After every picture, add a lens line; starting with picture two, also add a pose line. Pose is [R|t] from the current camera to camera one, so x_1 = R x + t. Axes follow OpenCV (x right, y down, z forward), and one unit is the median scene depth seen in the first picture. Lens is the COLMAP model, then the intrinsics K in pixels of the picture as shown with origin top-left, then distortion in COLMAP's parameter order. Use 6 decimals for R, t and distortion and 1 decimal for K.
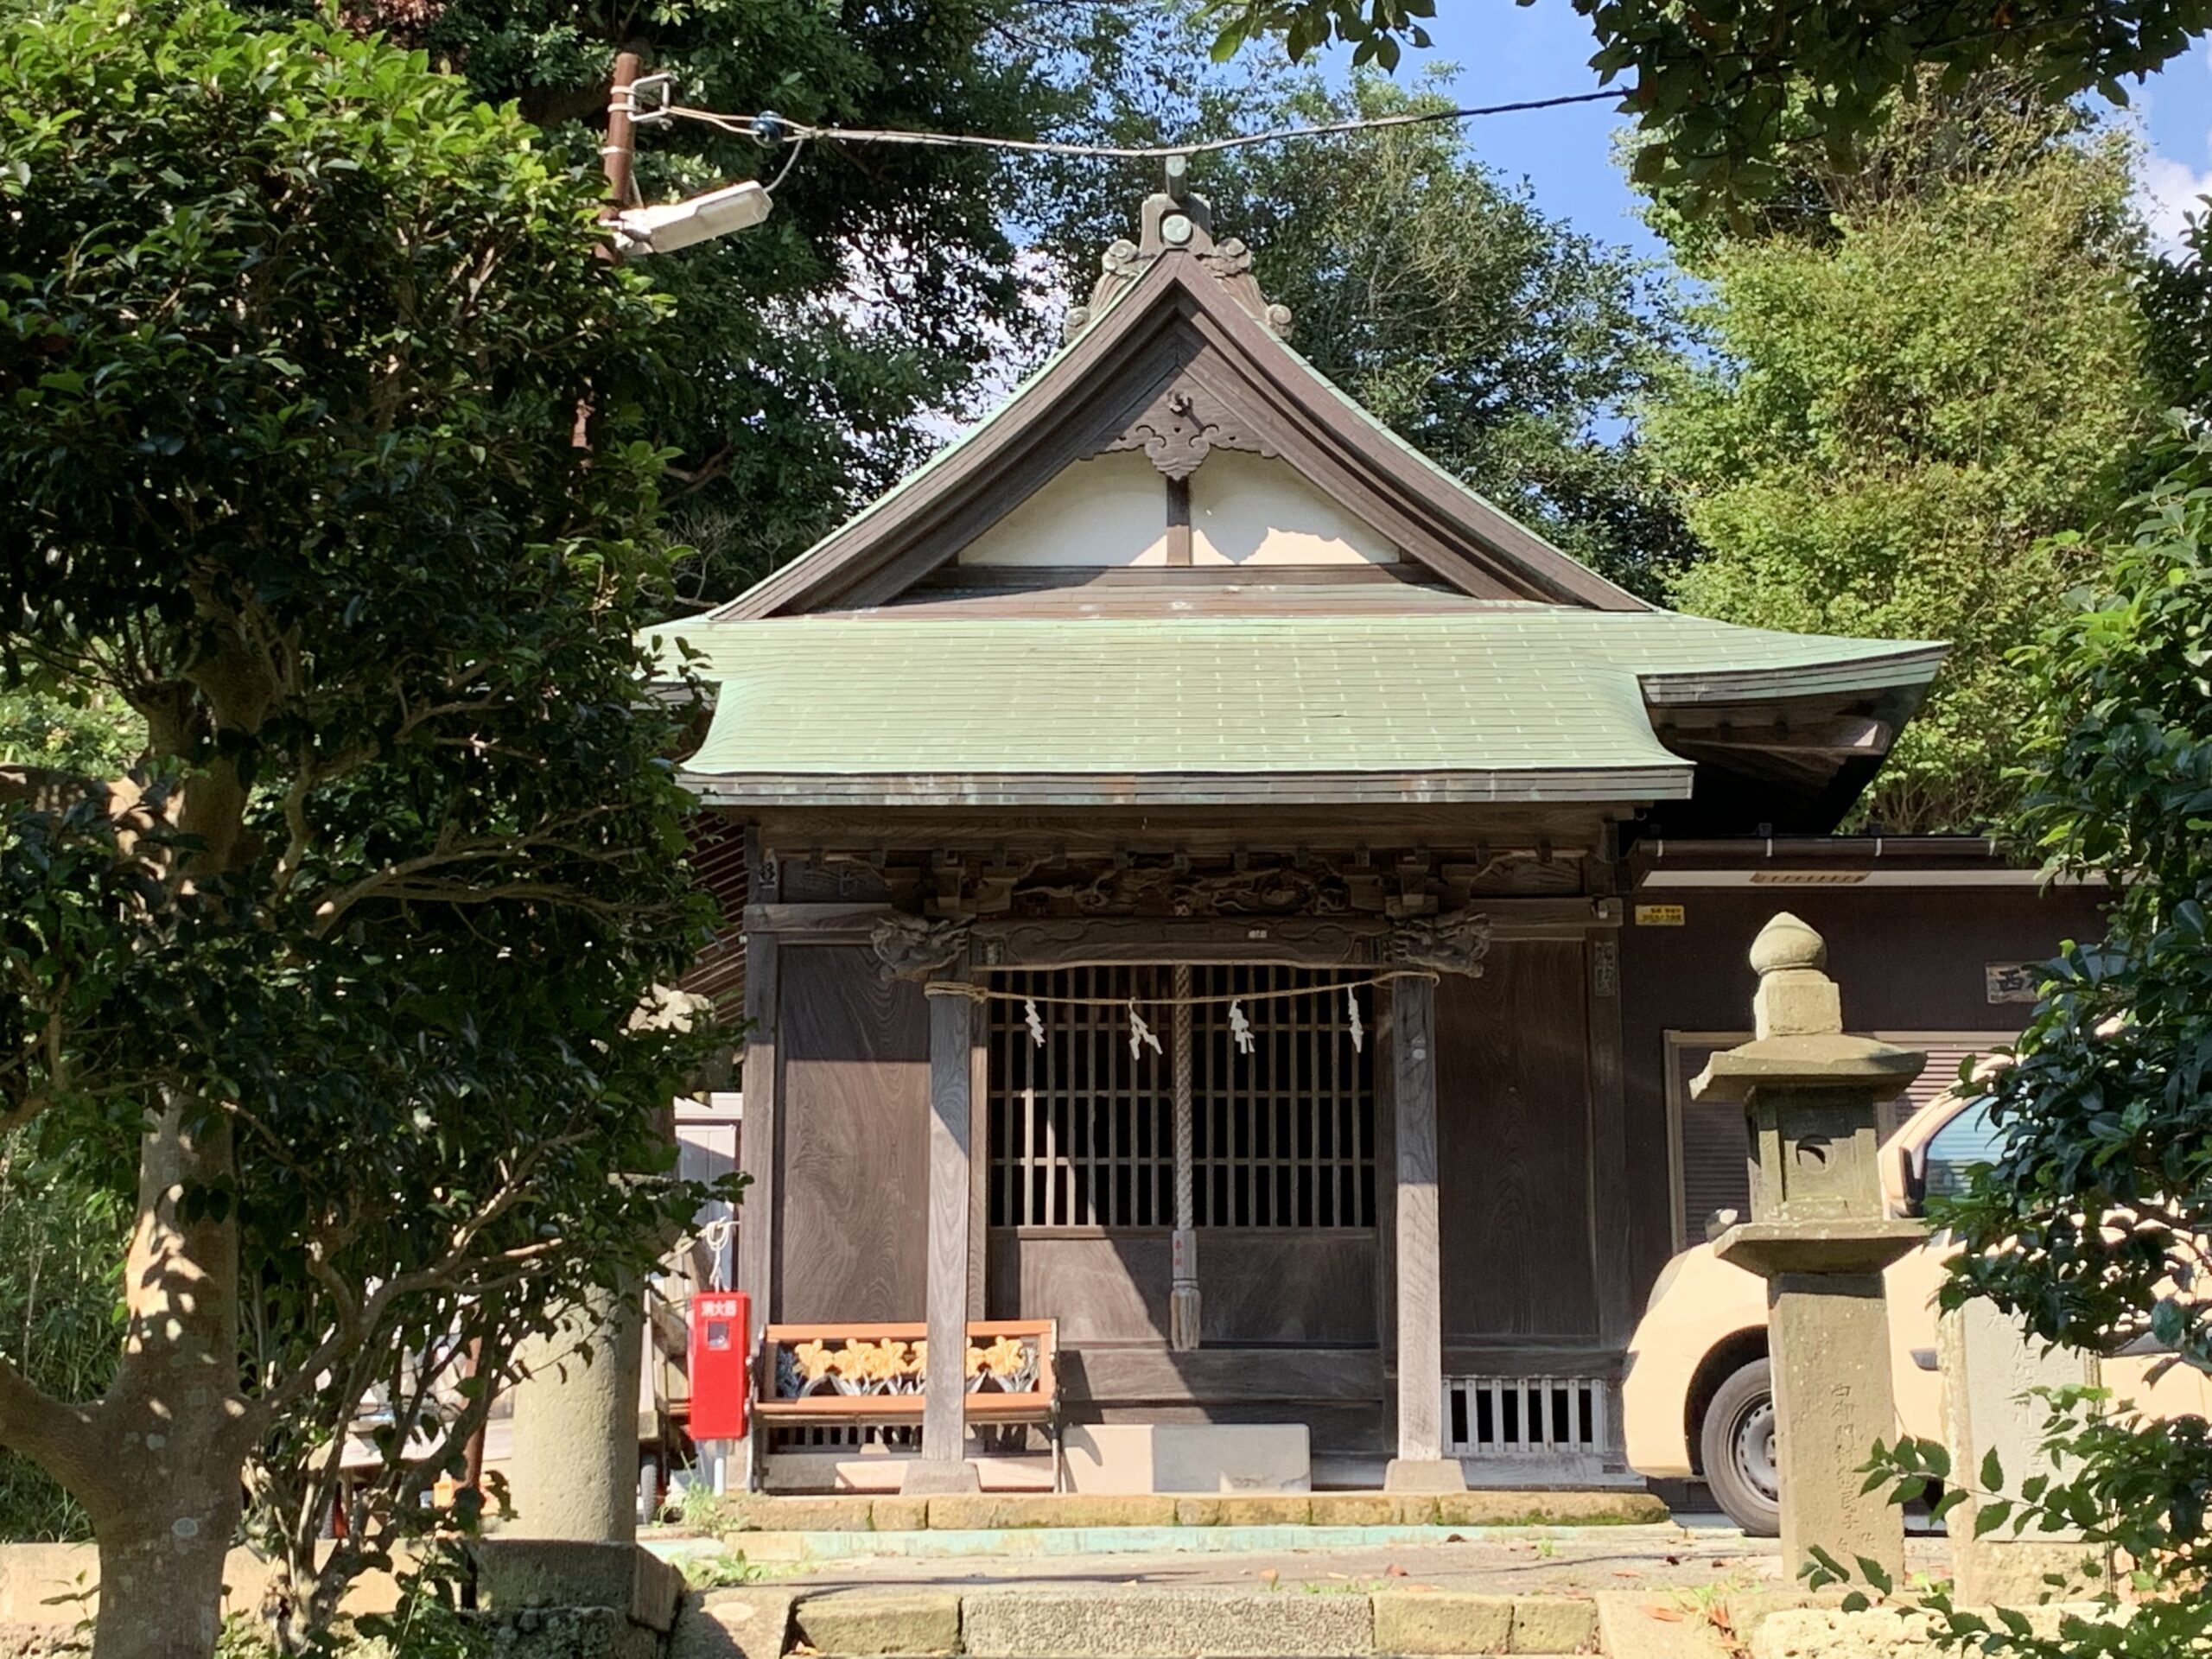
lens RADIAL K [[3654.2, 0, 1051.3], [0, 3654.2, 831.3], [0, 0, 1]] dist [0.278704, -1.713188]
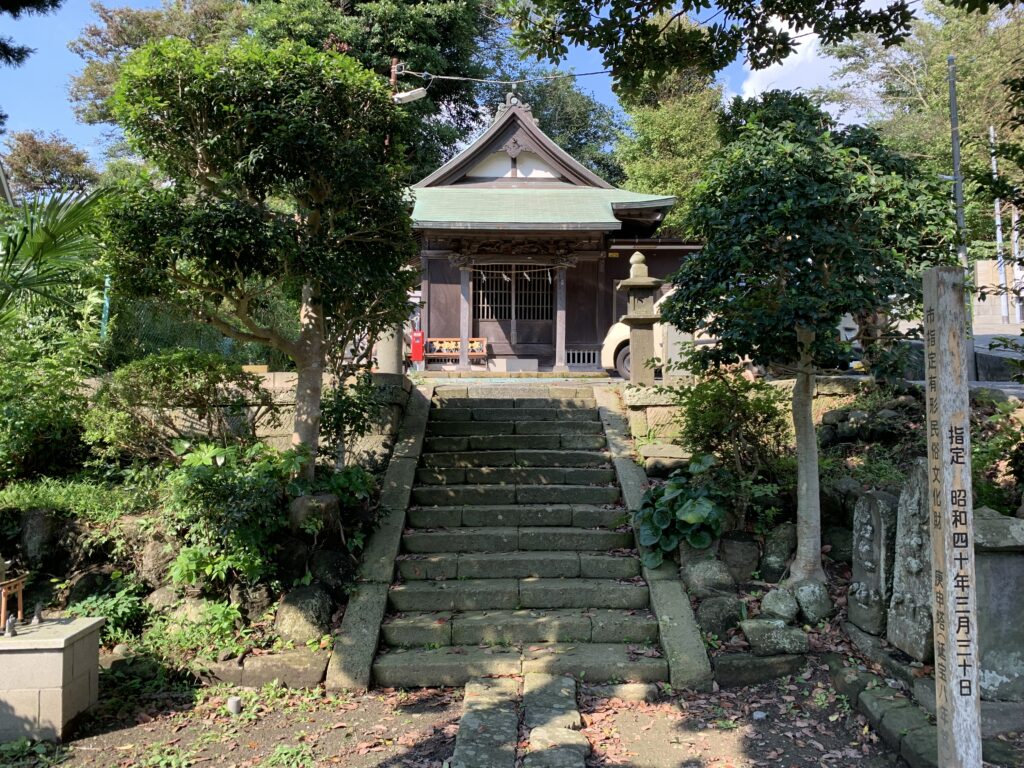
lens RADIAL K [[784.5, 0, 512.0], [0, 784.5, 384.0], [0, 0, 1]] dist [0.164337, -0.513279]
pose [[0.999410, 0.005358, 0.033936, -0.000154], [-0.011311, 0.984011, 0.177746, 0.008043], [-0.032441, -0.178025, 0.983491, -0.036986]]
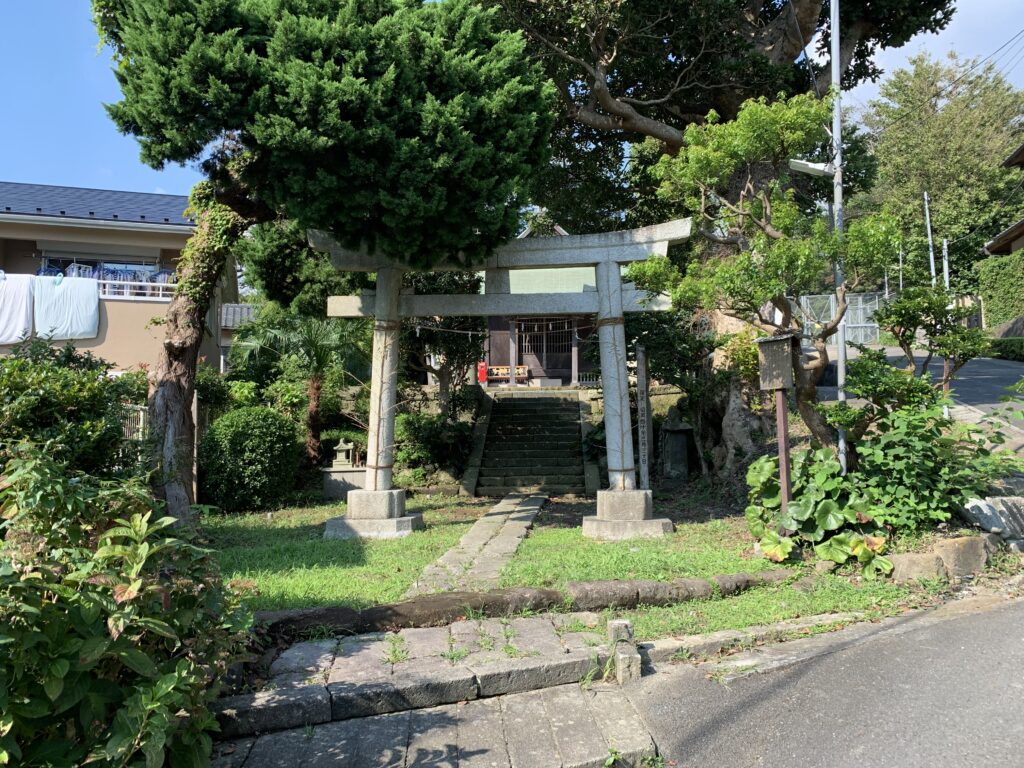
lens RADIAL K [[784.5, 0, 512.0], [0, 784.5, 384.0], [0, 0, 1]] dist [0.164337, -0.513279]
pose [[0.999257, -0.011207, -0.036872, 0.027934], [0.016450, 0.989277, 0.145123, -0.060212], [0.034850, -0.145622, 0.988726, -0.572824]]
